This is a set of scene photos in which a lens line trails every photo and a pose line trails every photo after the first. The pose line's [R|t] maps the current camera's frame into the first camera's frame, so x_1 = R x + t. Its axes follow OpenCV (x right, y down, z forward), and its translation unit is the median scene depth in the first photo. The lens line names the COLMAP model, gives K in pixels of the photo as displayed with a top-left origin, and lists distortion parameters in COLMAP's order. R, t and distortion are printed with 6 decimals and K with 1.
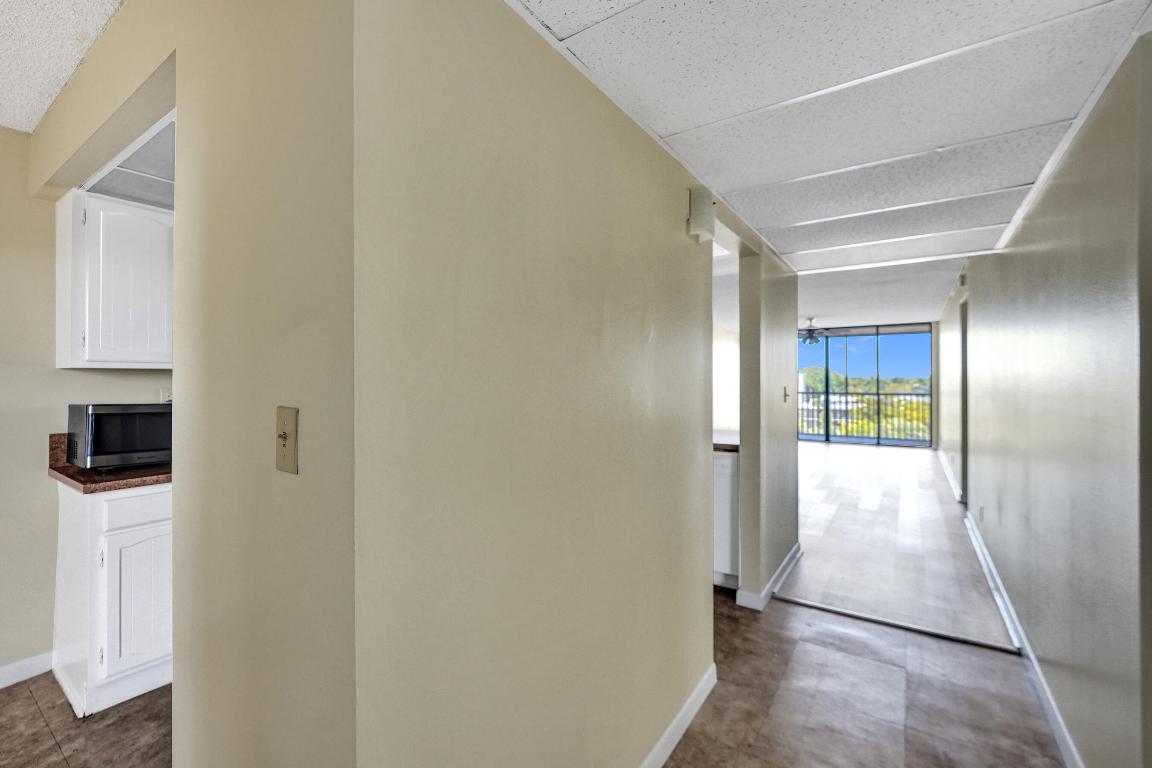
lens RADIAL K [[483.6, 0, 574.8], [0, 483.6, 379.2], [0, 0, 1]] dist [0.002146, 0.000380]
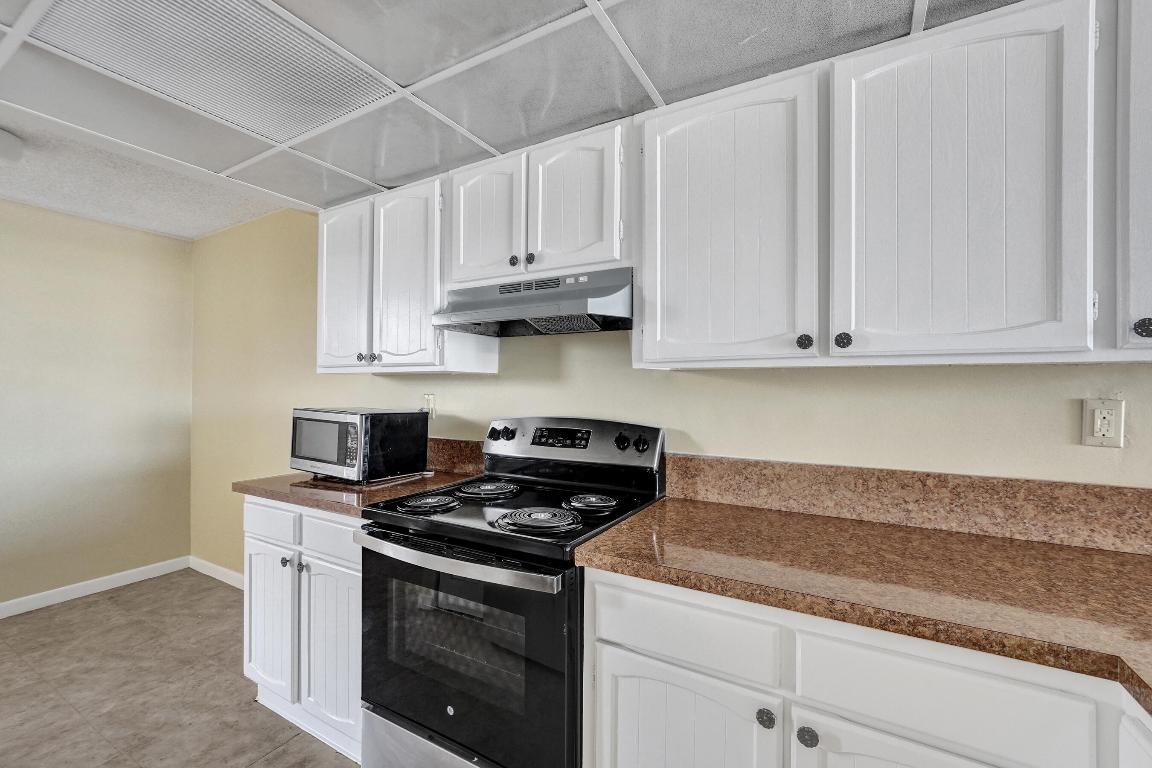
lens RADIAL K [[493.9, 0, 576.0], [0, 493.9, 384.0], [0, 0, 1]] dist [0.006903, 0.000478]
pose [[0.067985, -0.005589, -0.997671, 0.098411], [0.003559, 0.999979, -0.005359, 0.006205], [0.997680, -0.003186, 0.068003, 1.382921]]
